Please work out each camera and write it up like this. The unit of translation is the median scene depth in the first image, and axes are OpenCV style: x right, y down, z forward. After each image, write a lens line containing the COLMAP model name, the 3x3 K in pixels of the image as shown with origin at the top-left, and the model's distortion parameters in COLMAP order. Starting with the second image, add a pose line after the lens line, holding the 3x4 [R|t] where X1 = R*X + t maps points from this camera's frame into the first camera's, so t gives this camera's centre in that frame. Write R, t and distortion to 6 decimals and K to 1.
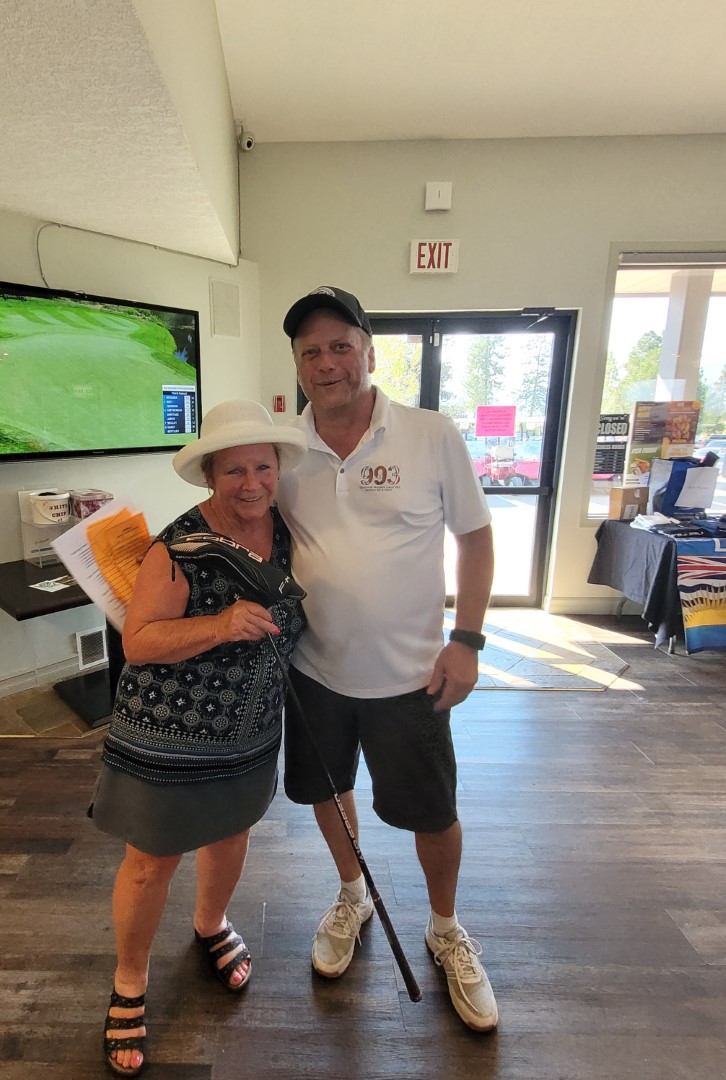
lens RADIAL K [[558.9, 0, 292.4], [0, 558.9, 536.3], [0, 0, 1]] dist [0.003848, 0.000322]
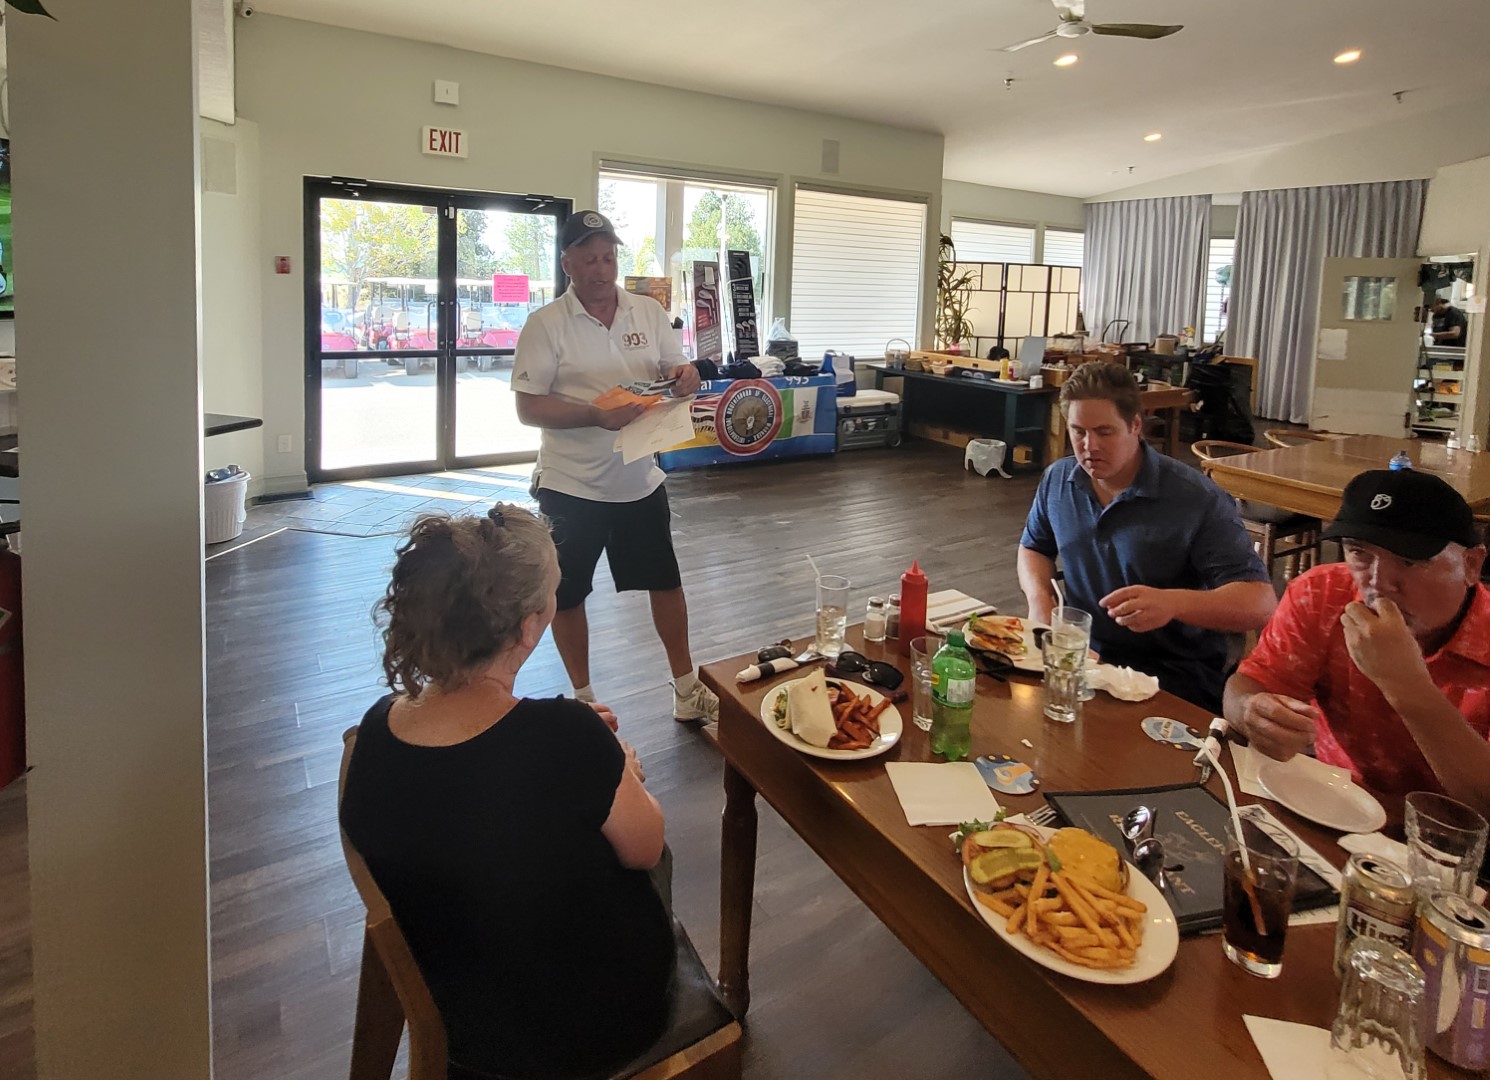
lens RADIAL K [[752.1, 0, 735.6], [0, 752.1, 331.4], [0, 0, 1]] dist [-0.003236, -0.000268]
pose [[0.831282, -0.004196, 0.555835, -0.097625], [0.080182, 0.990418, -0.112440, 0.085798], [-0.550037, 0.138037, 0.823653, -0.489303]]
